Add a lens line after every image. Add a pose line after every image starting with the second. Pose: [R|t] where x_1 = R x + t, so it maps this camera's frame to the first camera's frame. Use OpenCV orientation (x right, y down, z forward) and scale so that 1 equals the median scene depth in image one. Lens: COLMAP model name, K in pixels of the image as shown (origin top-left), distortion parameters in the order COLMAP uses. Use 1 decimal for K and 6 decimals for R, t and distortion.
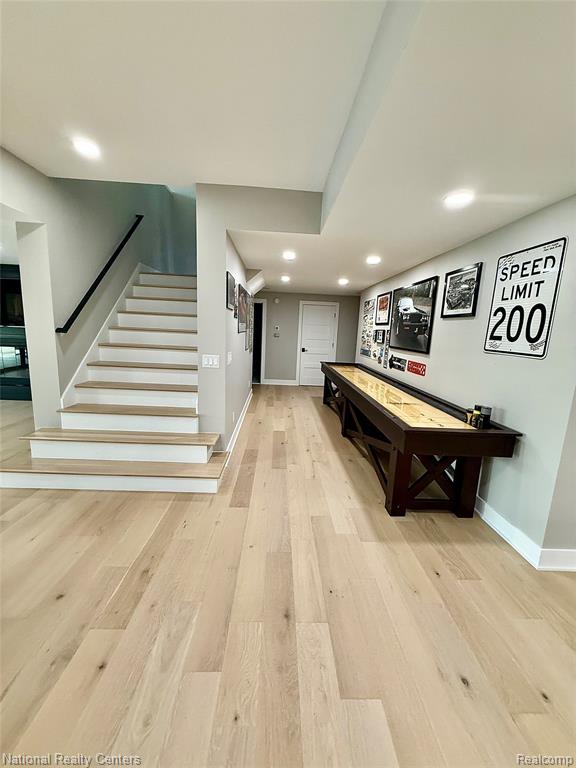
lens RADIAL K [[305.9, 0, 288.3], [0, 305.9, 382.2], [0, 0, 1]] dist [-0.001014, -0.000011]
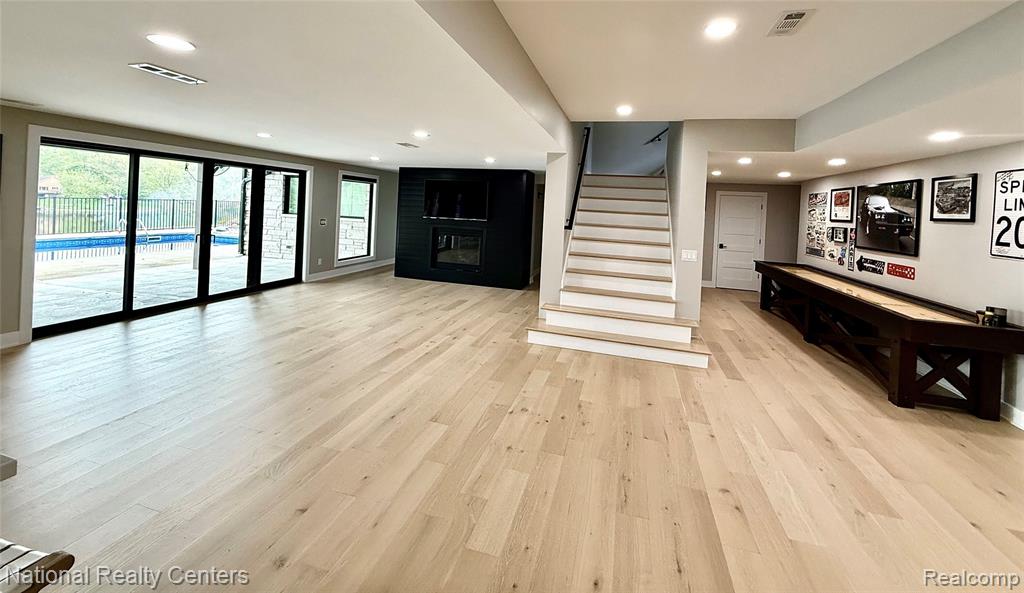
lens RADIAL K [[406.6, 0, 510.8], [0, 406.6, 210.1], [0, 0, 1]] dist [0.000718, 0.000380]
pose [[0.951026, 0.003963, -0.309087, -0.407820], [-0.059742, 0.983421, -0.171211, 0.066922], [0.303284, 0.181292, 0.935496, -0.689148]]
